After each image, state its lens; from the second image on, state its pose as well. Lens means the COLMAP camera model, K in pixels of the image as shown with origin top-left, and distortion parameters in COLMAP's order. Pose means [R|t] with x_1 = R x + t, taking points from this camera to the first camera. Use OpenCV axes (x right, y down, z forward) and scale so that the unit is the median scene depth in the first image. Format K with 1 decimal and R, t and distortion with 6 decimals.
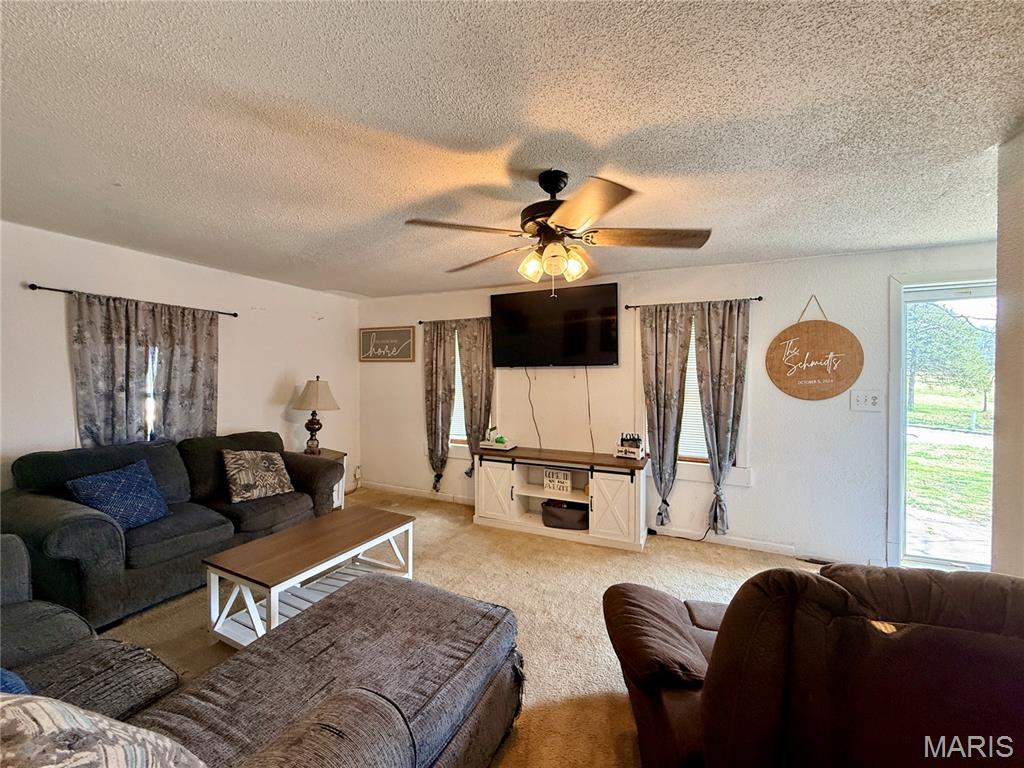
lens RADIAL K [[409.2, 0, 509.6], [0, 409.2, 382.4], [0, 0, 1]] dist [0.000159, 0.000535]
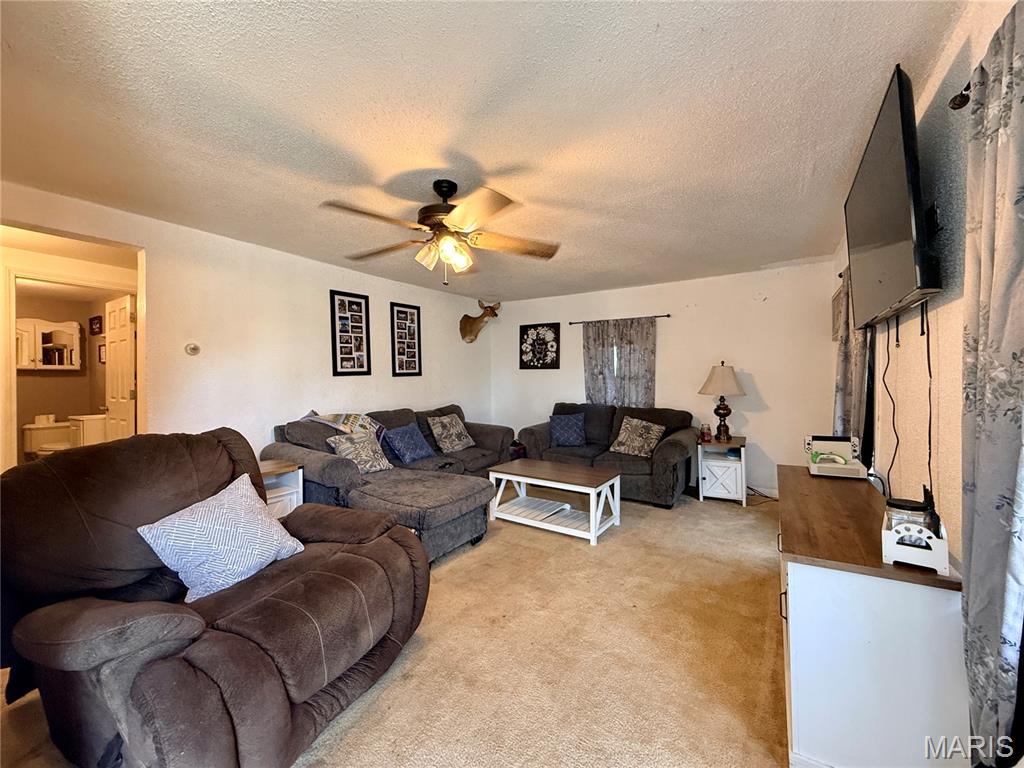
lens RADIAL K [[409.2, 0, 509.6], [0, 409.2, 382.4], [0, 0, 1]] dist [0.000159, 0.000535]
pose [[-0.130090, 0.016705, -0.991362, 0.731170], [-0.000488, 0.999857, 0.016912, 0.023511], [0.991502, 0.002684, -0.130063, 0.755852]]
